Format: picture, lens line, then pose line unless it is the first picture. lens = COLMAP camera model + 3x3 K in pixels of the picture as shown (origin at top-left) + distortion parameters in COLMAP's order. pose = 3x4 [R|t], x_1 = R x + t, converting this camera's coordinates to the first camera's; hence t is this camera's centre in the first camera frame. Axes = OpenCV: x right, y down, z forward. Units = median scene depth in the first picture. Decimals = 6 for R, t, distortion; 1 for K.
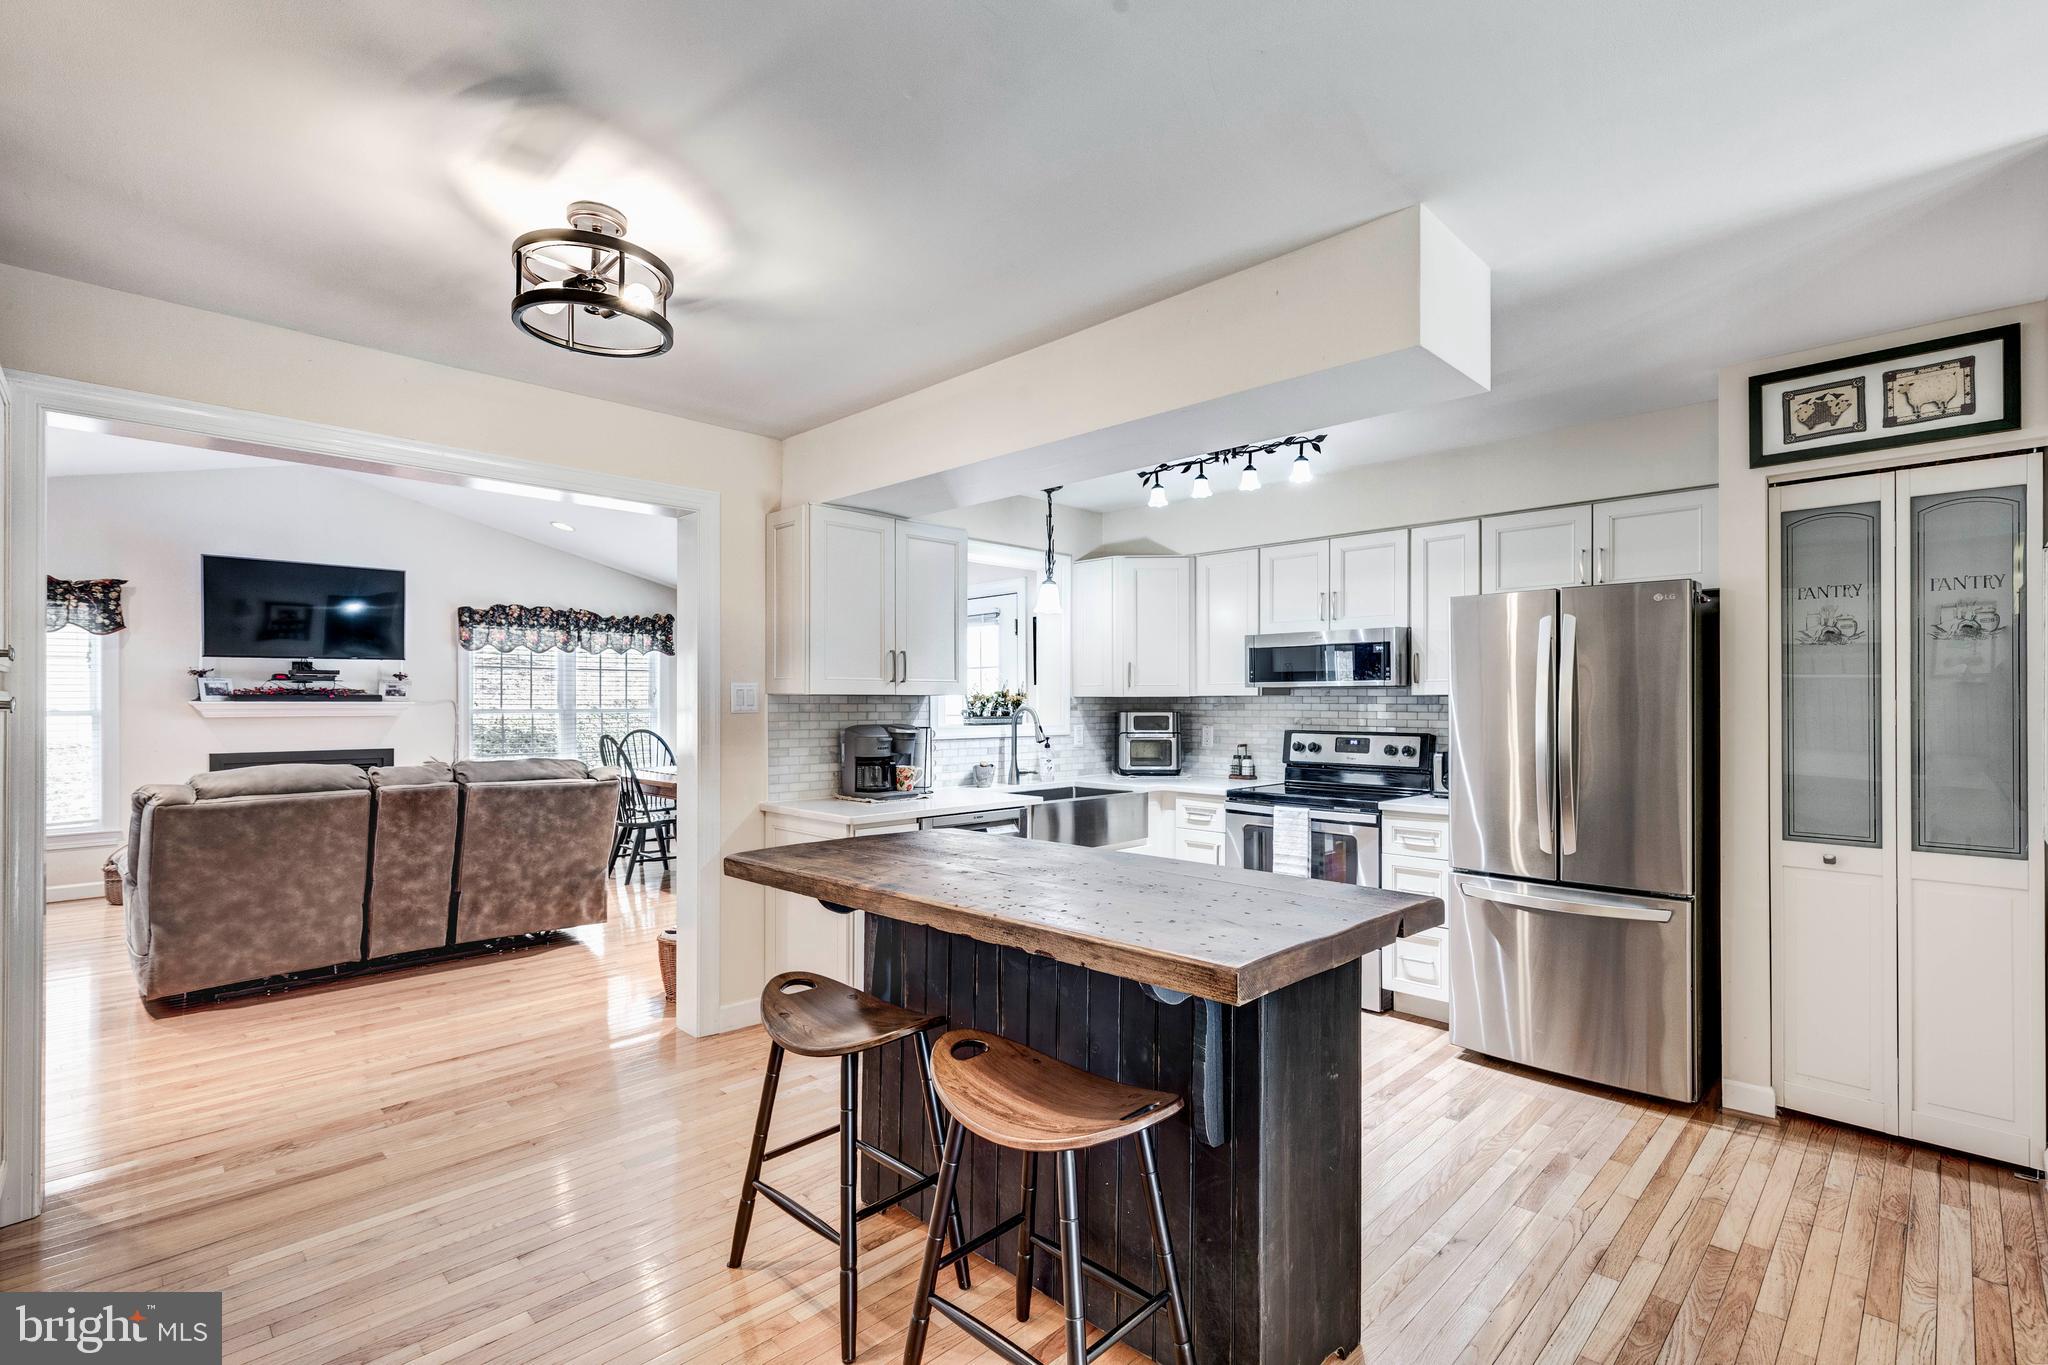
lens RADIAL K [[932.3, 0, 1018.1], [0, 932.3, 698.2], [0, 0, 1]] dist [0.001464, -0.000099]
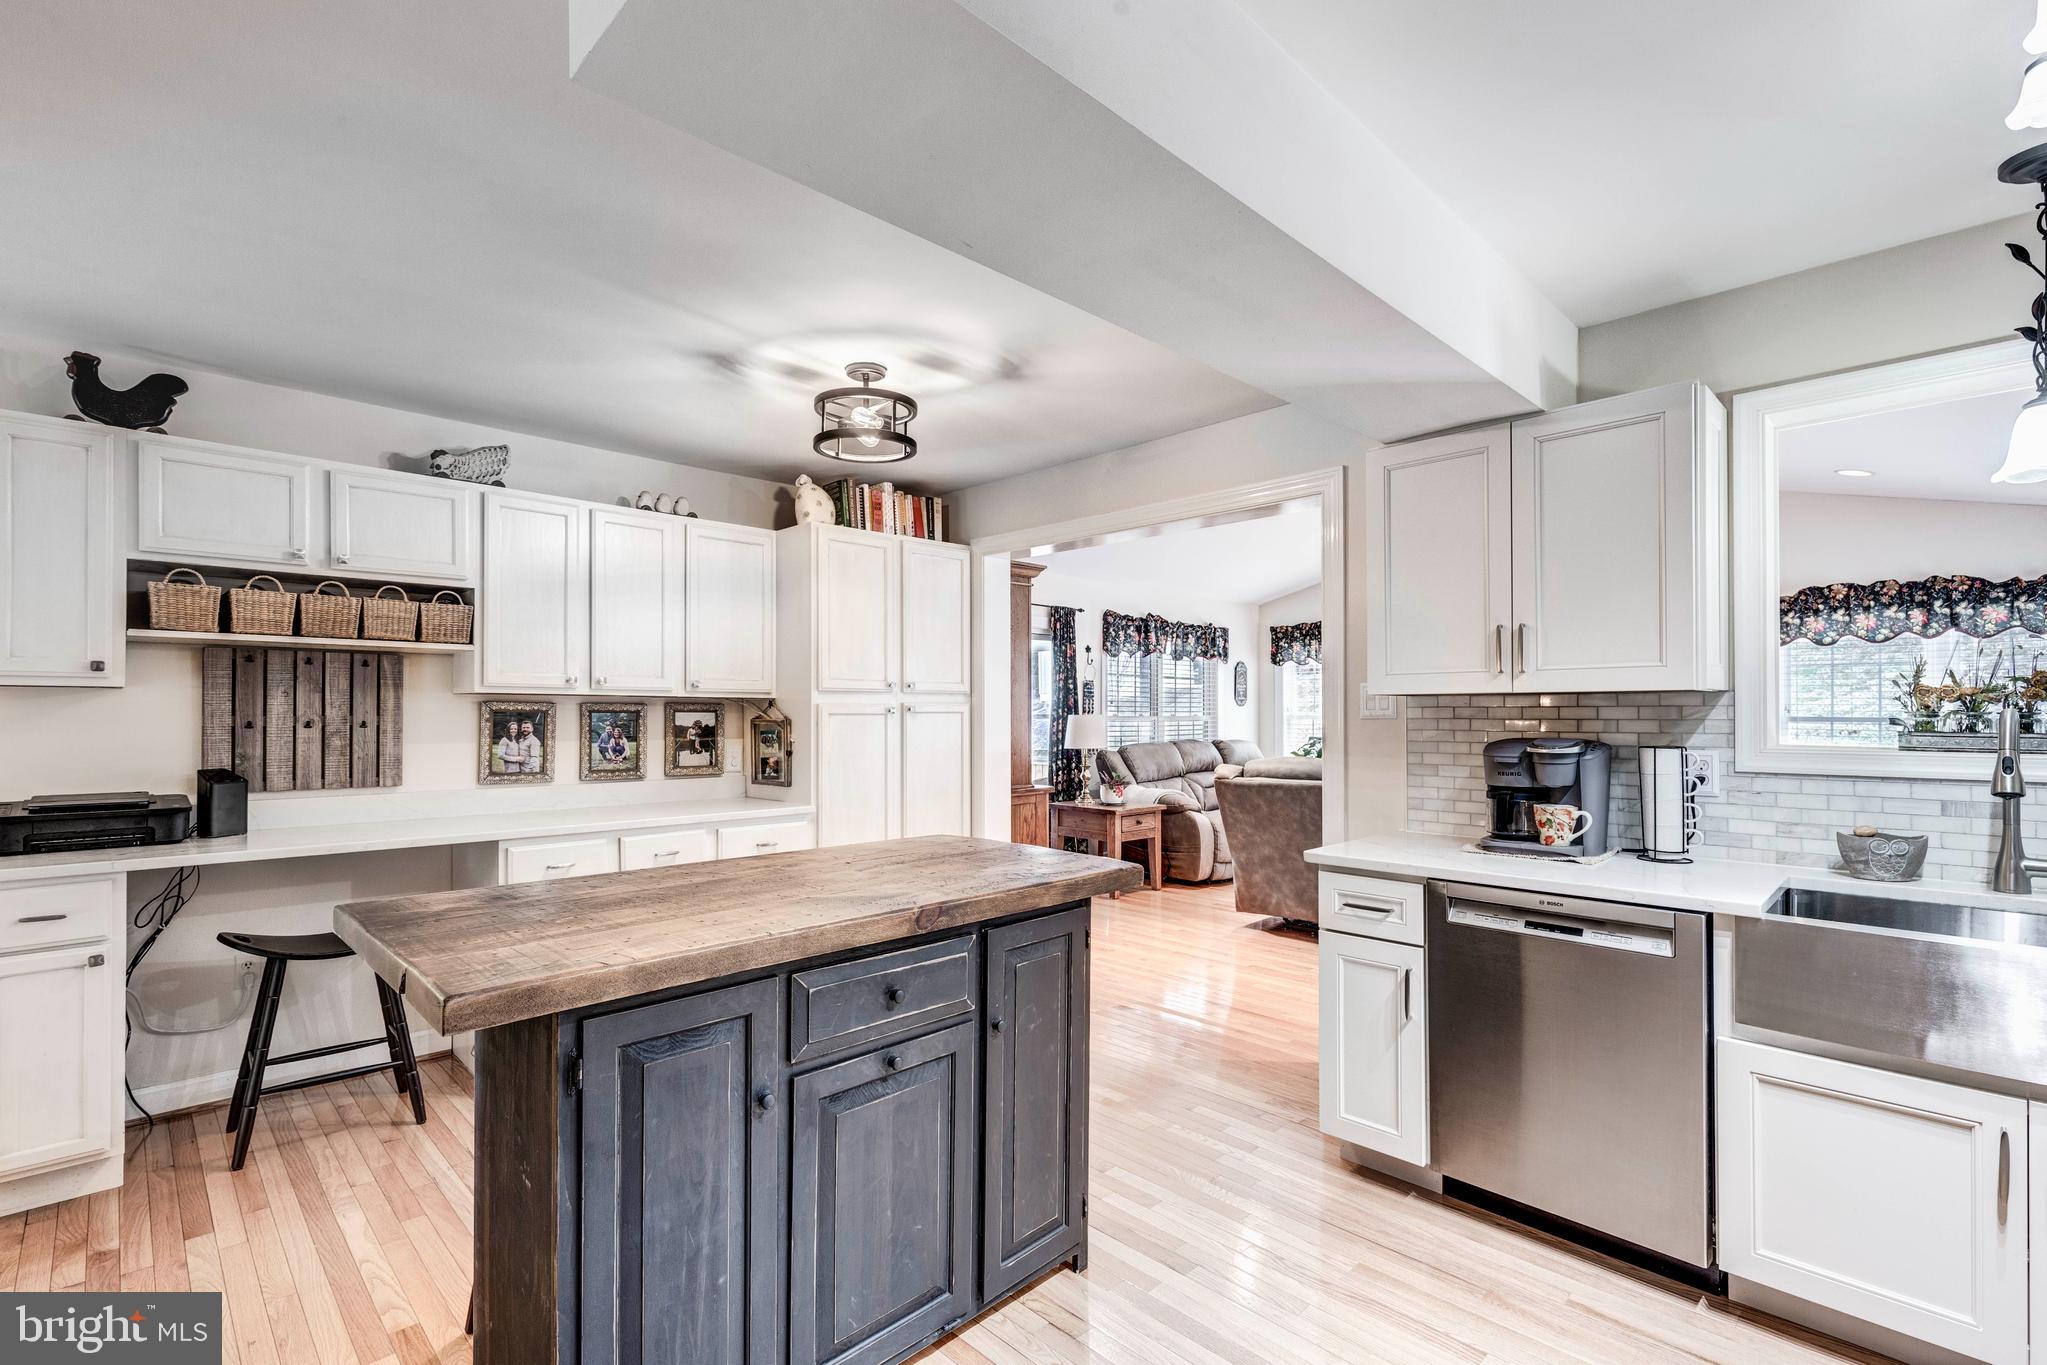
lens RADIAL K [[922.8, 0, 1017.9], [0, 922.8, 711.4], [0, 0, 1]] dist [0.001352, -0.000554]
pose [[-0.013563, -0.001567, -0.999907, 0.489894], [0.006252, 0.999979, -0.001652, 0.007995], [0.999888, -0.006274, -0.013552, 0.630696]]
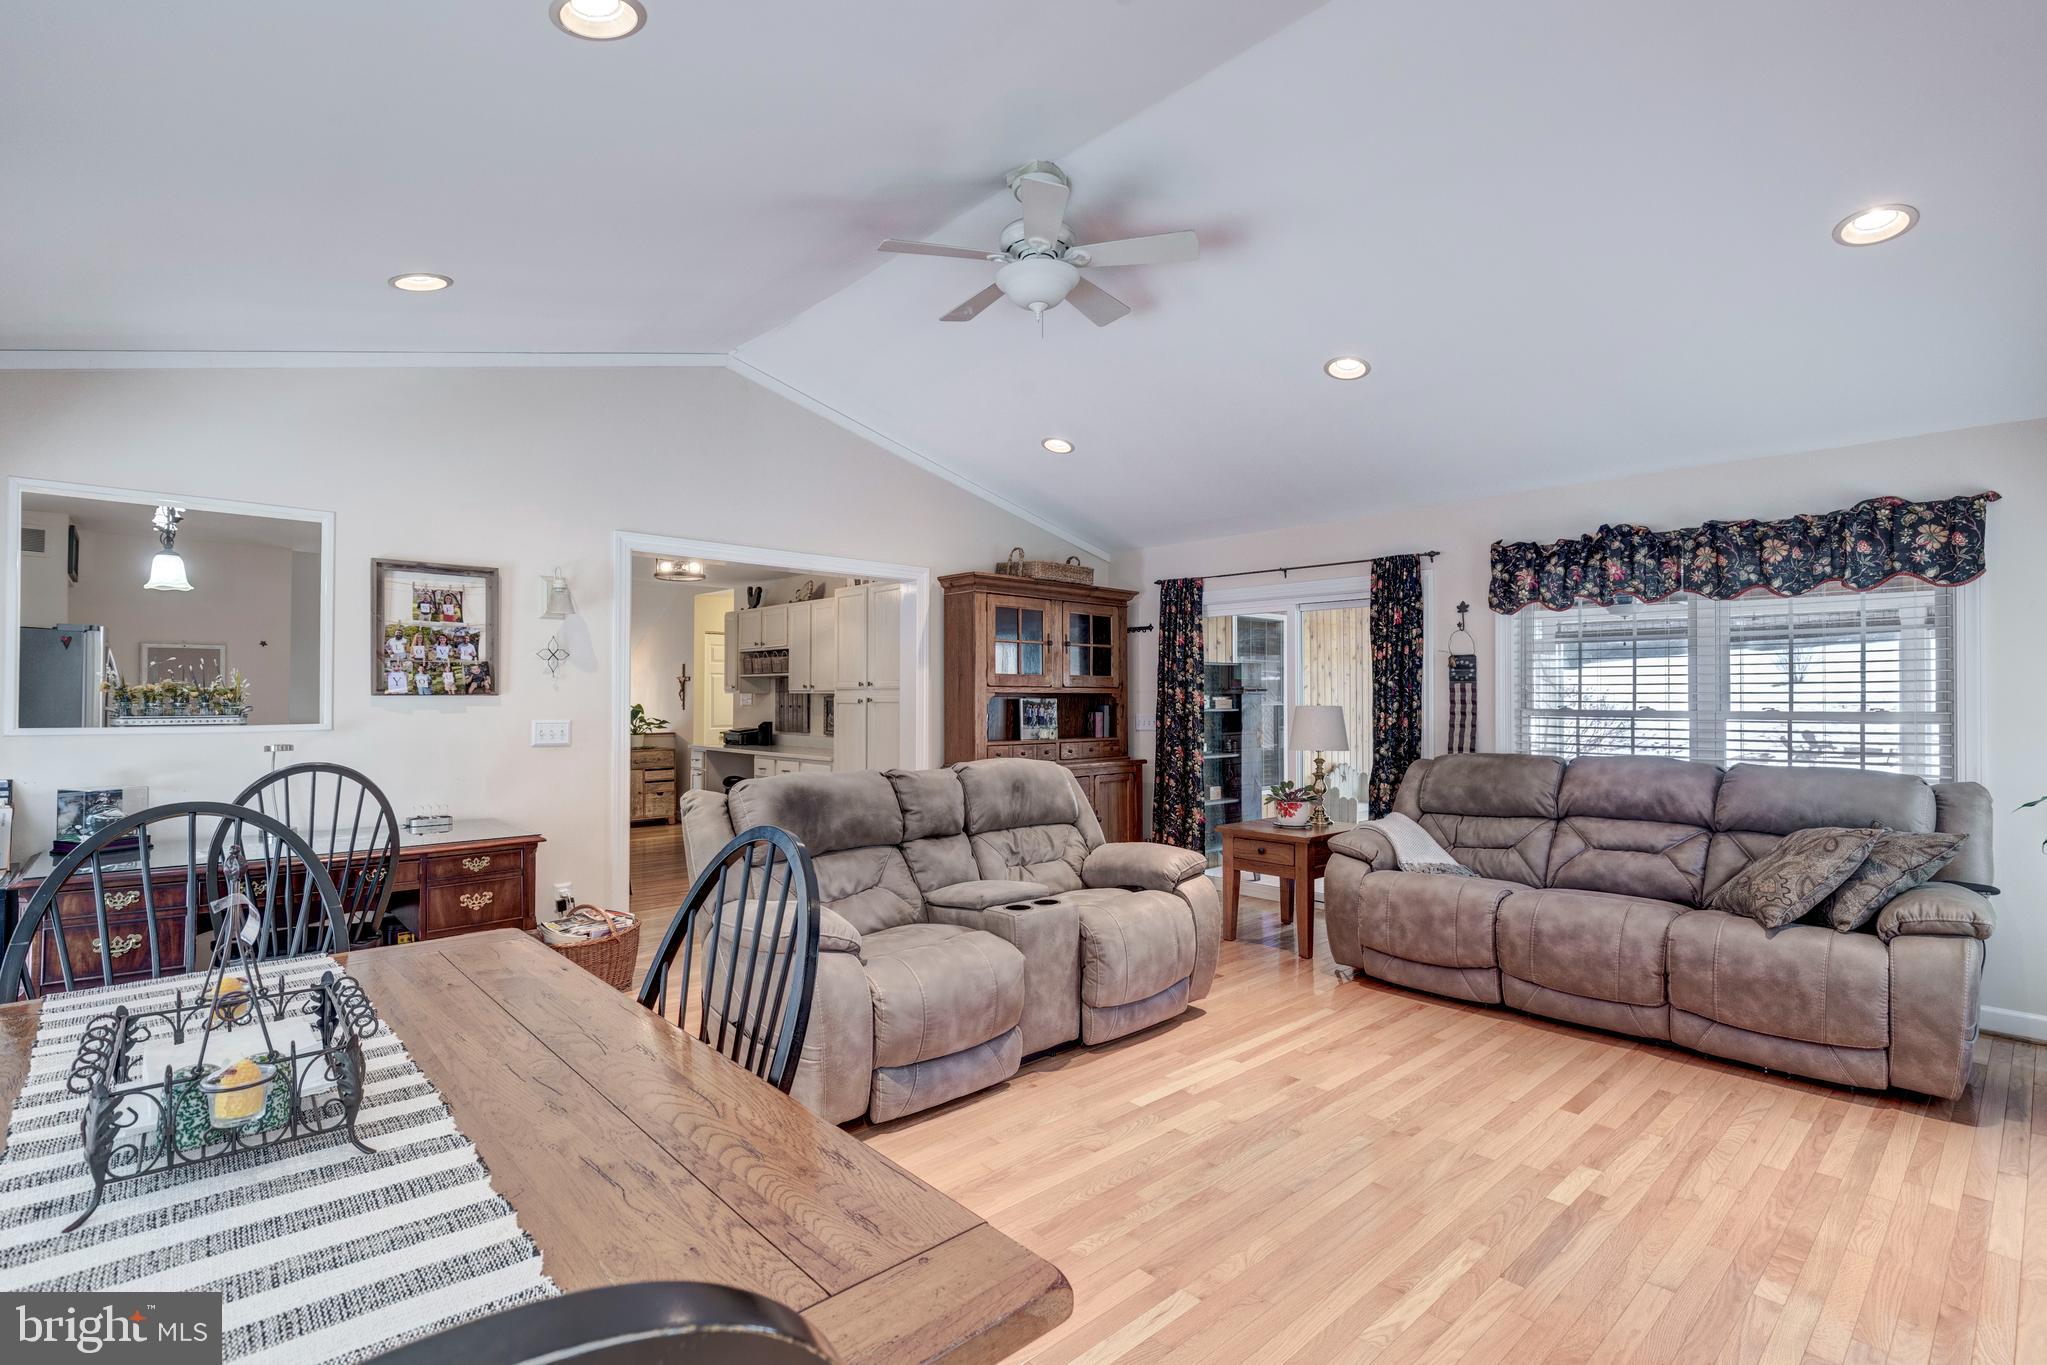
lens RADIAL K [[944.0, 0, 1027.7], [0, 944.0, 691.4], [0, 0, 1]] dist [0.007520, 0.000138]
pose [[-0.999769, -0.003511, 0.021184, -0.844074], [-0.003918, 0.999807, -0.019238, 0.018539], [-0.021113, -0.019317, -0.999590, 2.050400]]
